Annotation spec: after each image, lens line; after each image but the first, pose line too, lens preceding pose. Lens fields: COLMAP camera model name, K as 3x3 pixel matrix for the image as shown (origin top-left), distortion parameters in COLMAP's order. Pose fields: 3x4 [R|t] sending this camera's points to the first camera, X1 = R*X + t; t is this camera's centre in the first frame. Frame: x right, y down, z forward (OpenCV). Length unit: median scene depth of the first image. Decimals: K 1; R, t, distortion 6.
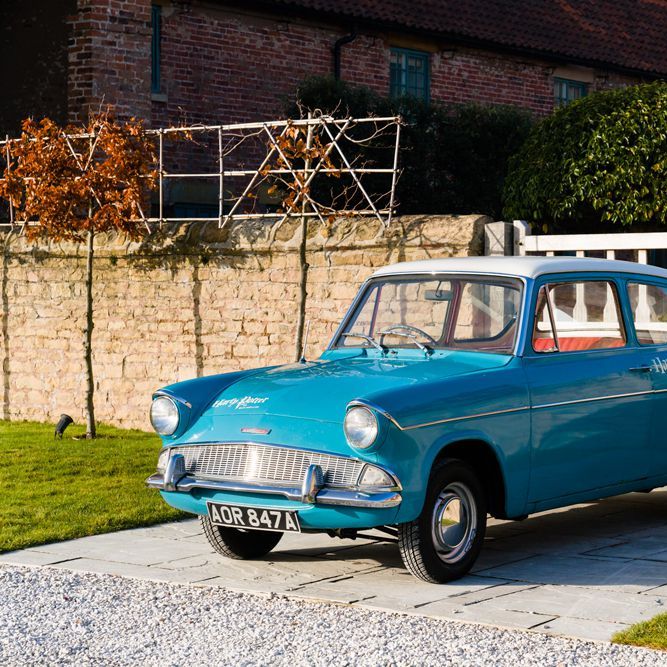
lens RADIAL K [[1784.4, 0, 333.5], [0, 1784.4, 333.5], [0, 0, 1]] dist [-0.048597, 0.122542]
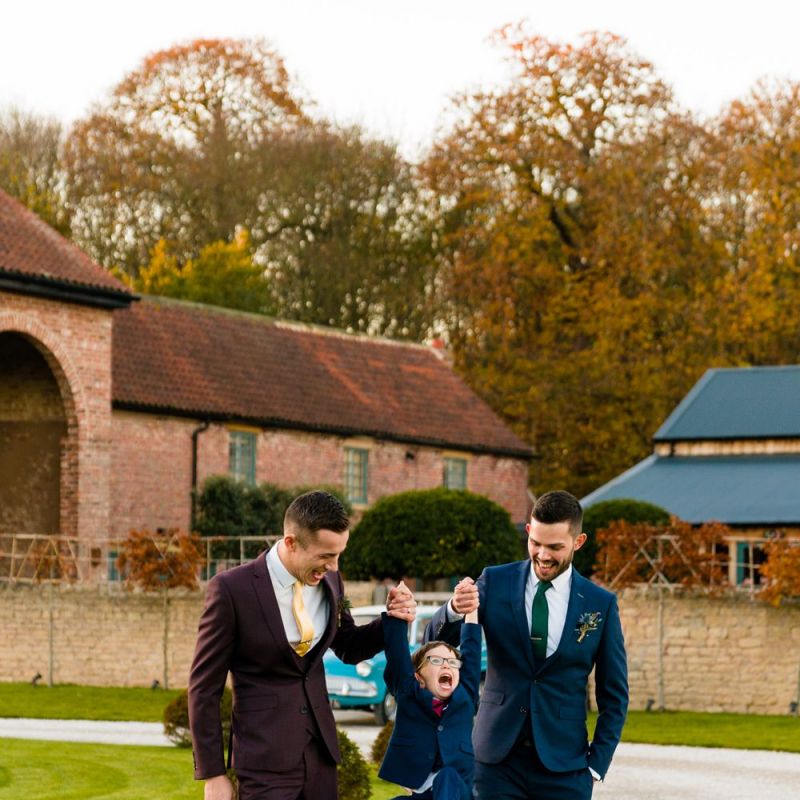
lens RADIAL K [[2140.2, 0, 400.0], [0, 2140.2, 400.0], [0, 0, 1]] dist [-0.048597, 0.122542]
pose [[0.983434, 0.016568, 0.180509, -0.323593], [0.005569, 0.992582, -0.121446, 0.027135], [-0.181183, 0.120439, 0.976047, -1.442051]]
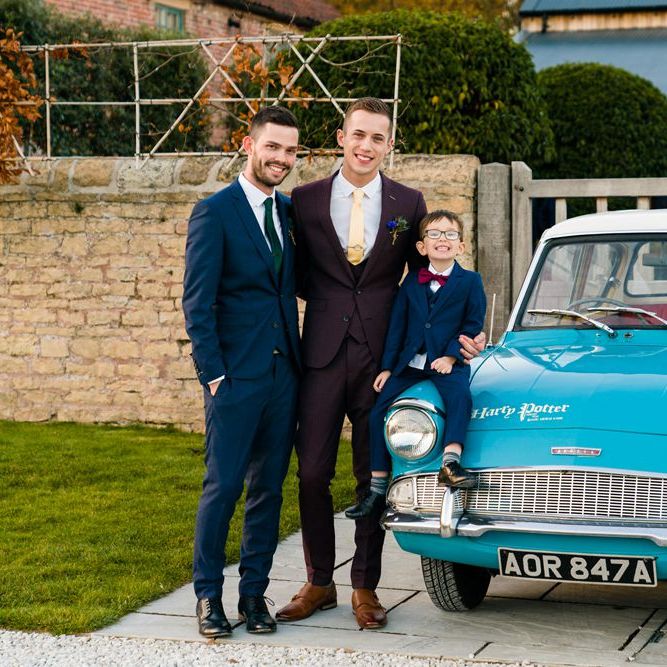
lens RADIAL K [[1784.4, 0, 333.5], [0, 1784.4, 333.5], [0, 0, 1]] dist [-0.048597, 0.122542]
pose [[0.952797, -0.025446, 0.302541, -0.217327], [0.013929, 0.999096, 0.040166, -0.015399], [-0.303290, -0.034056, 0.952290, 0.194379]]
